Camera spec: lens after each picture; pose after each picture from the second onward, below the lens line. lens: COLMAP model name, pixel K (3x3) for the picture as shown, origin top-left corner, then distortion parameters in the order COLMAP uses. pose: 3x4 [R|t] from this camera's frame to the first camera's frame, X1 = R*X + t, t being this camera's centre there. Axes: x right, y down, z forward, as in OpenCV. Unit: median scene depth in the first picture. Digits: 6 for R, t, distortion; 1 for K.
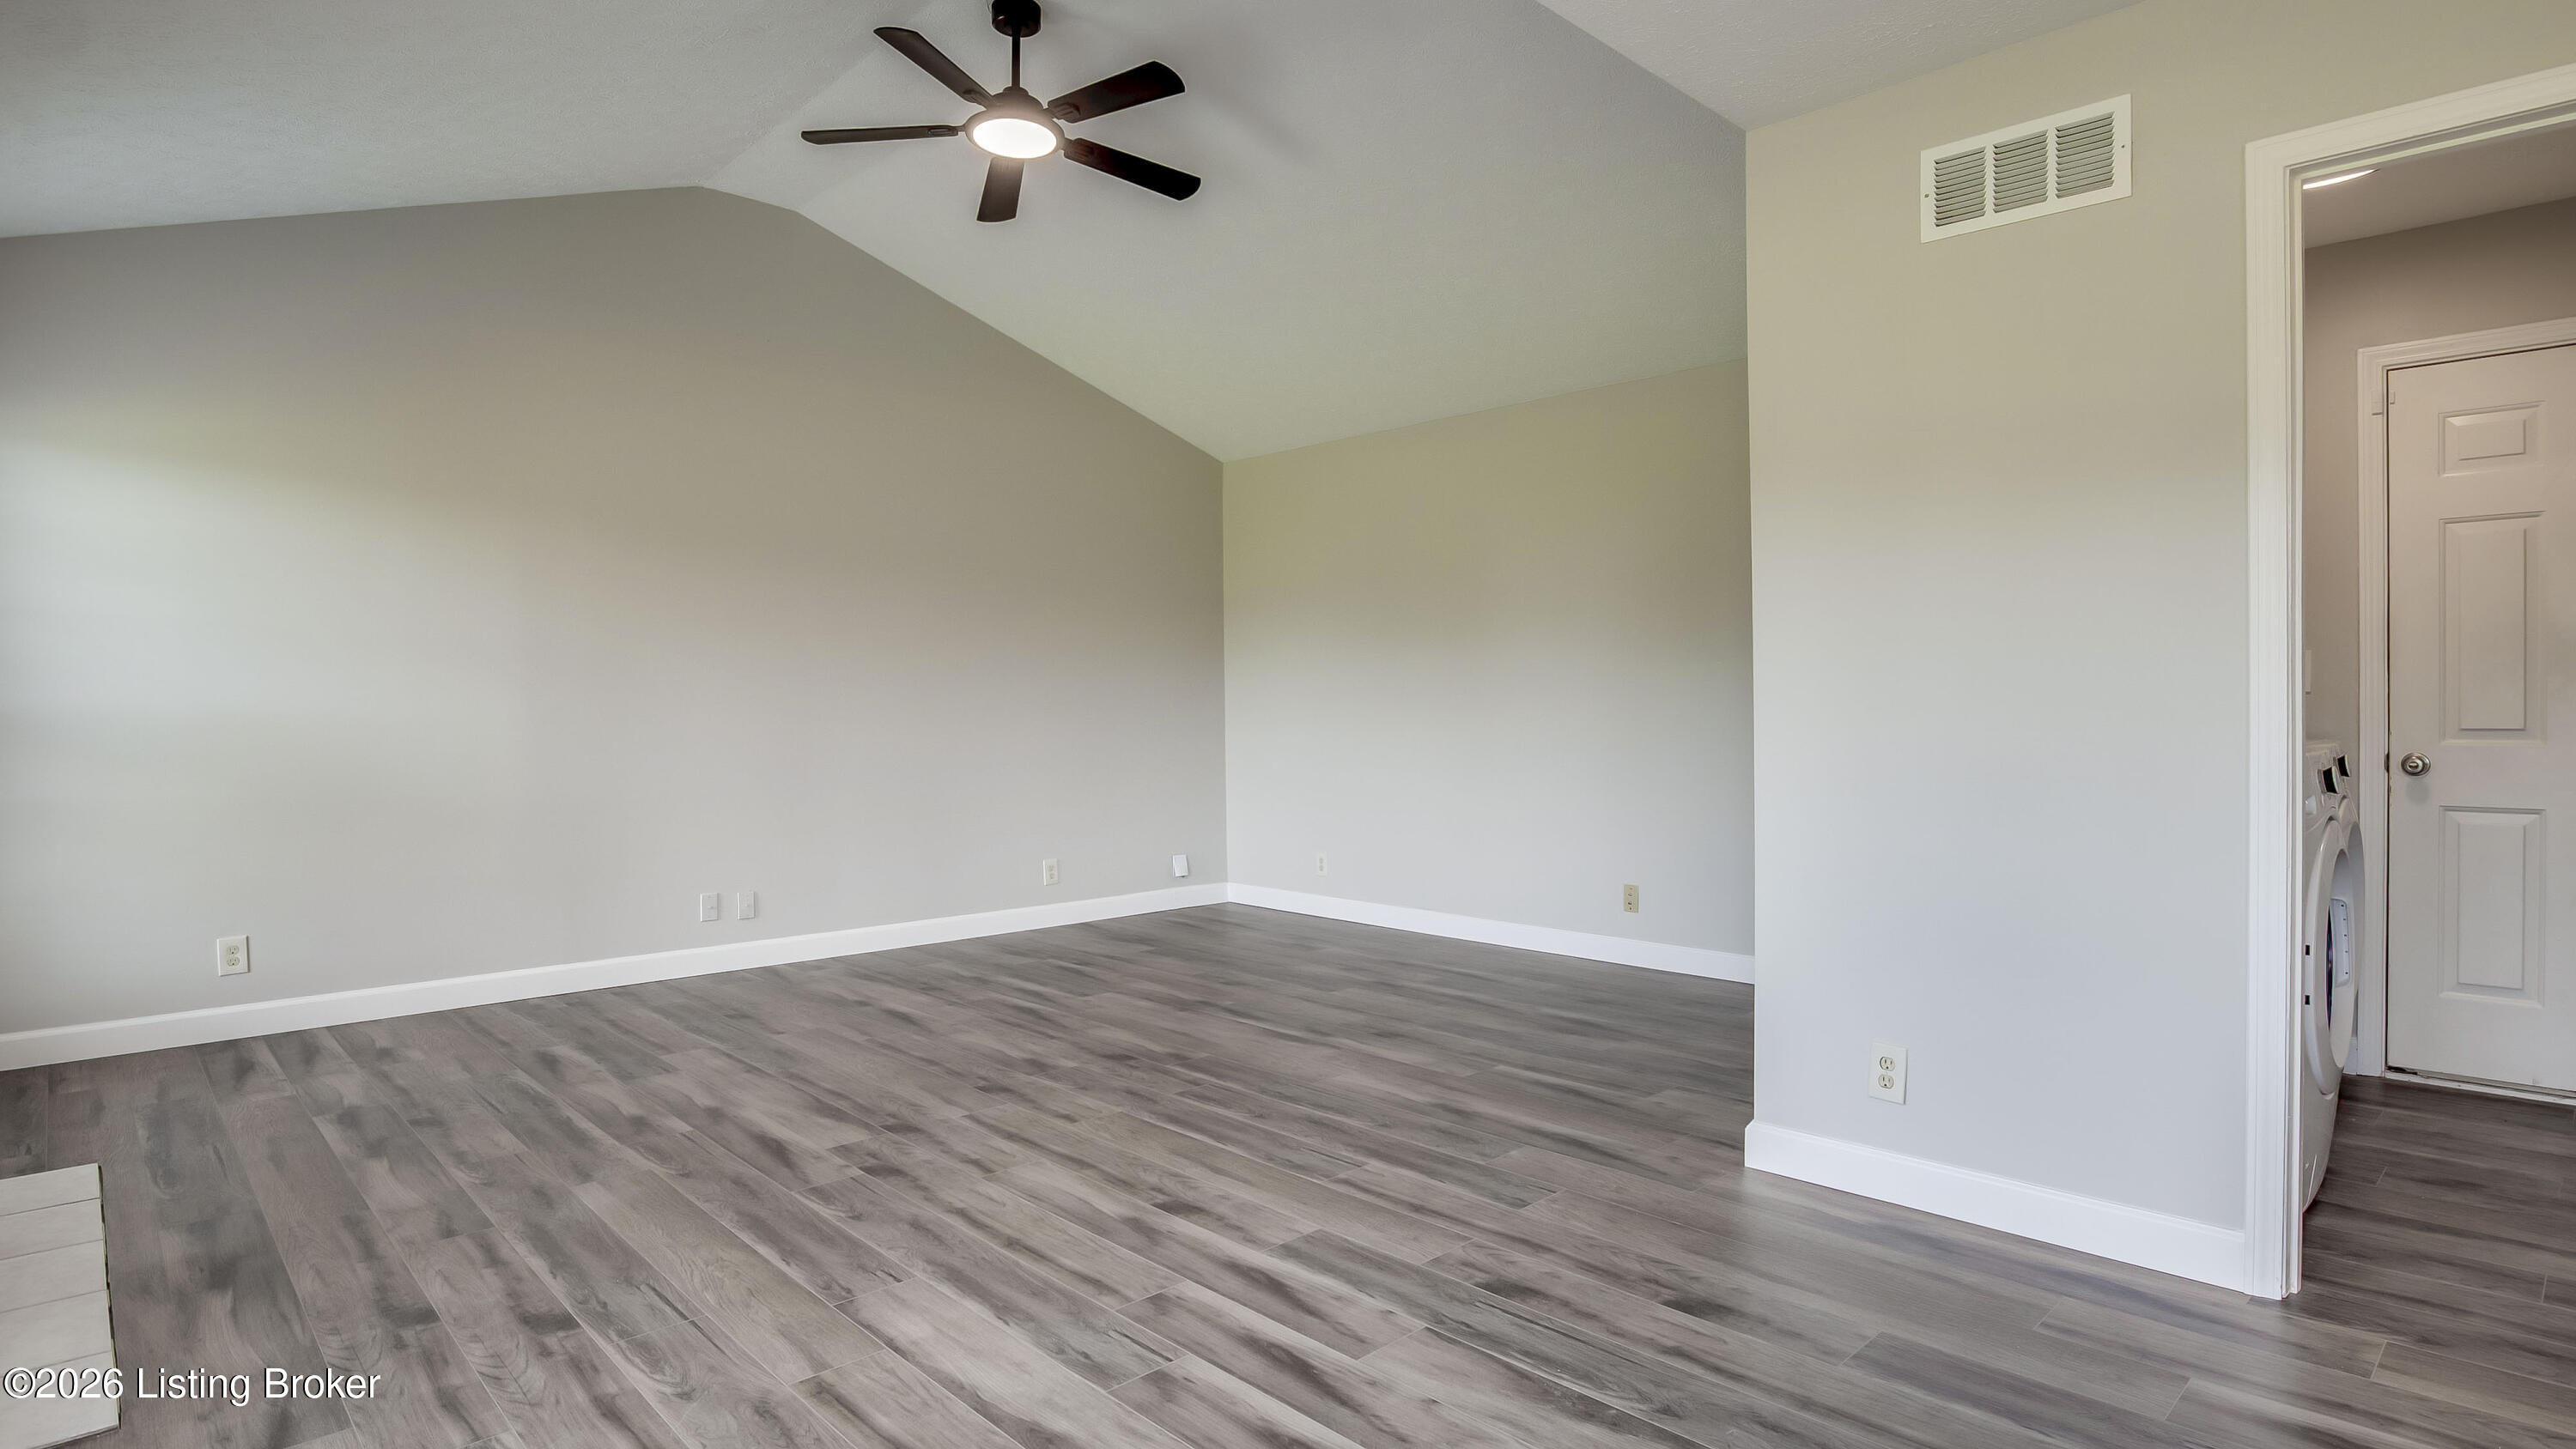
lens RADIAL K [[1317.9, 0, 1362.6], [0, 1317.9, 751.9], [0, 0, 1]] dist [-0.039807, 0.007300]
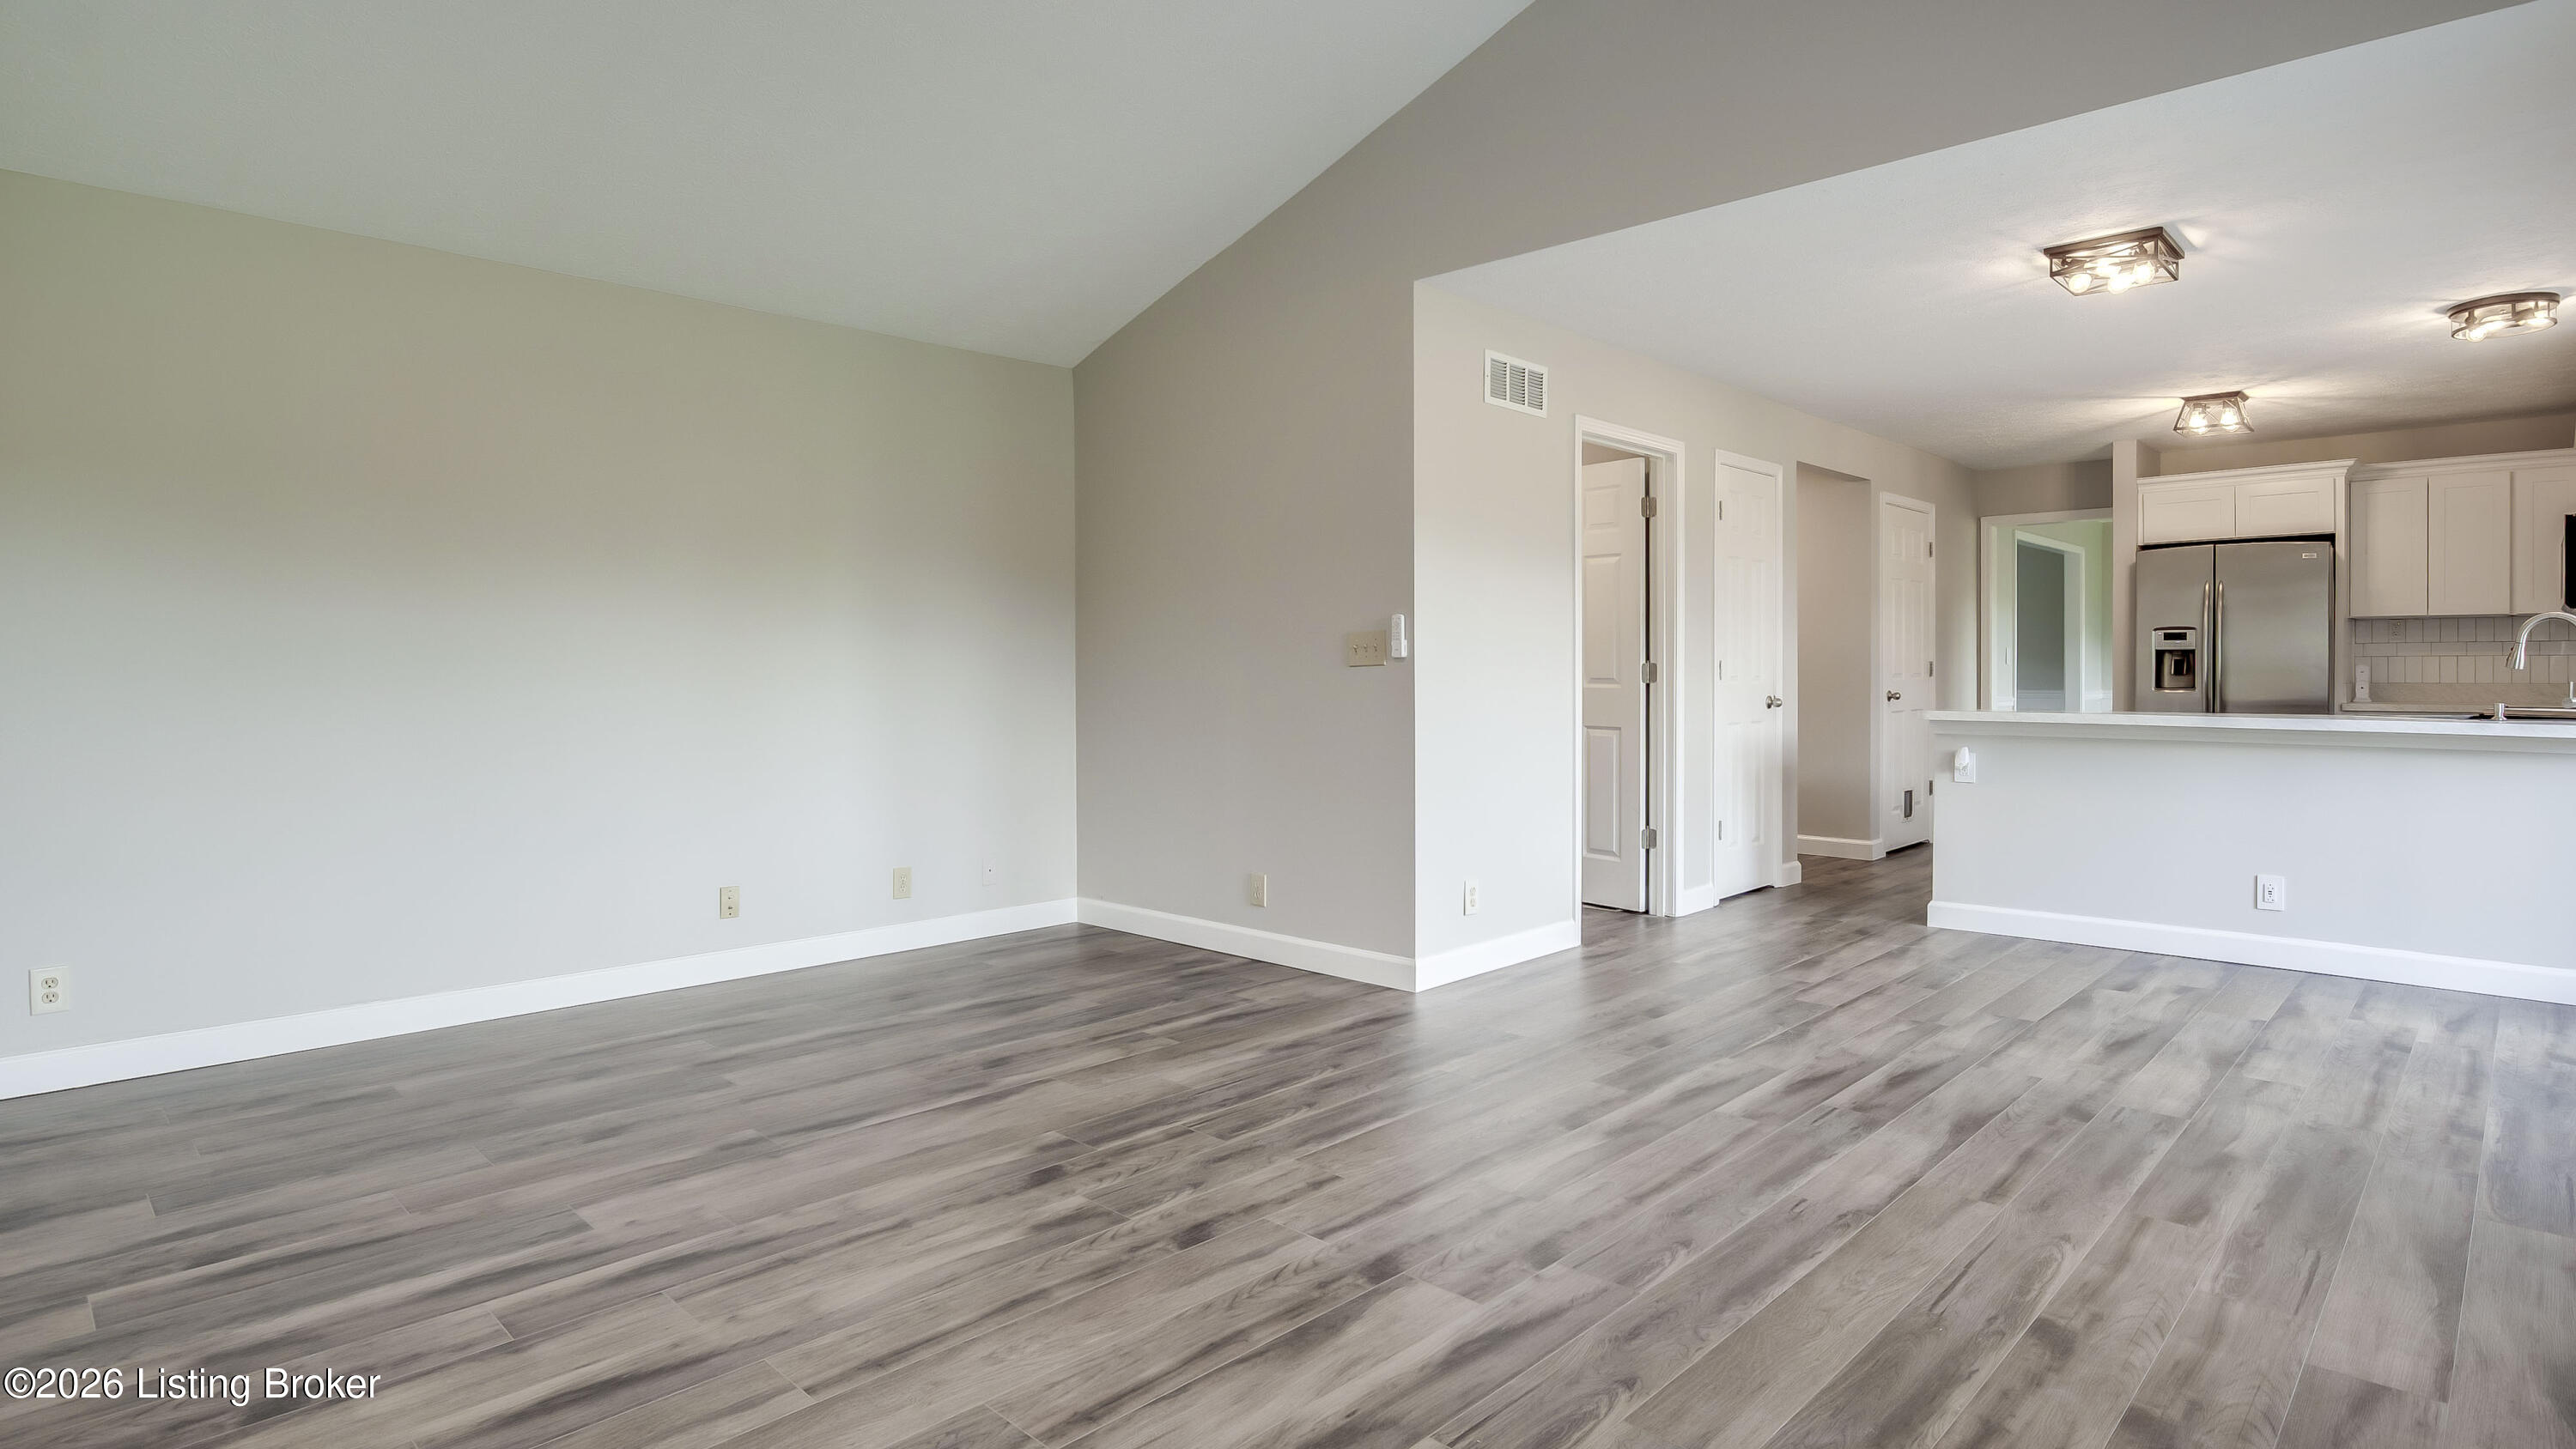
lens RADIAL K [[1317.9, 0, 1255.5], [0, 1317.9, 701.1], [0, 0, 1]] dist [-0.039807, 0.007300]
pose [[0.010887, -0.015481, 0.999821, -1.018233], [0.041363, 0.999031, 0.015018, -0.029084], [-0.999085, 0.041192, 0.011516, 1.014156]]
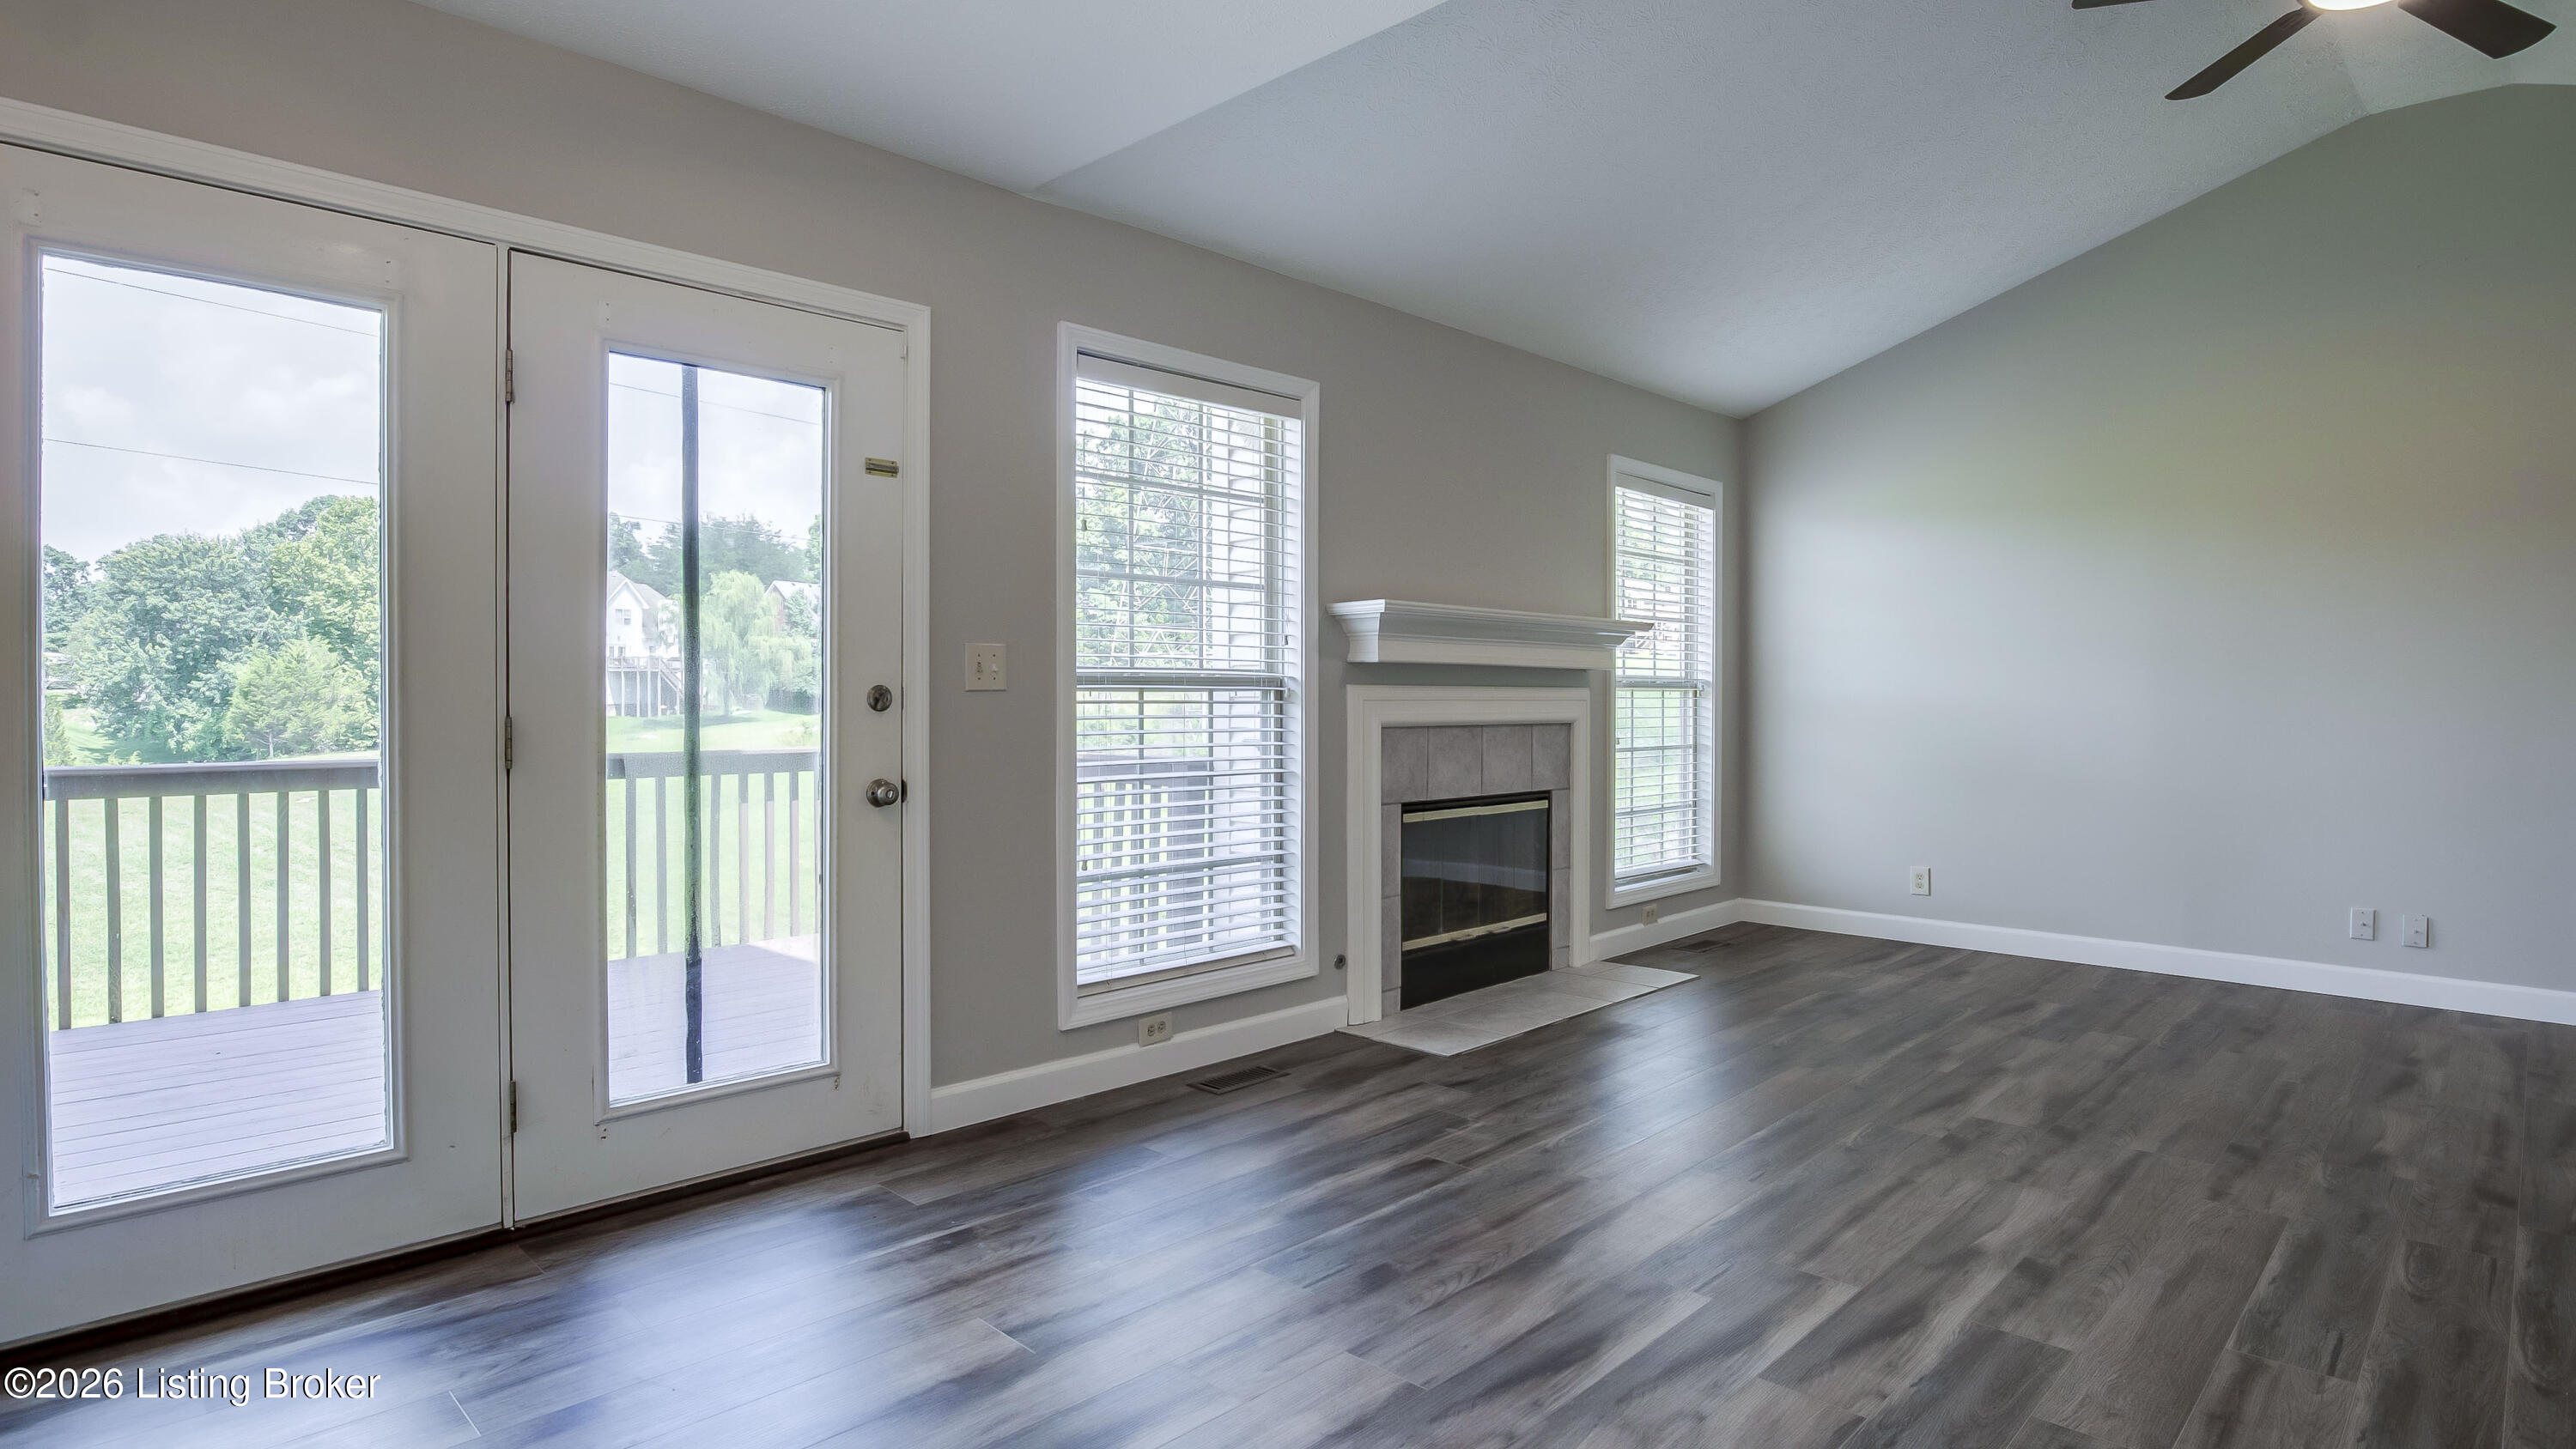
lens RADIAL K [[1317.9, 0, 1230.1], [0, 1317.9, 720.0], [0, 0, 1]] dist [-0.039807, 0.007300]
pose [[-0.030132, 0.021921, -0.999306, 0.594252], [-0.037985, 0.999012, 0.023059, -0.015212], [0.998824, 0.038653, -0.029270, 0.388279]]
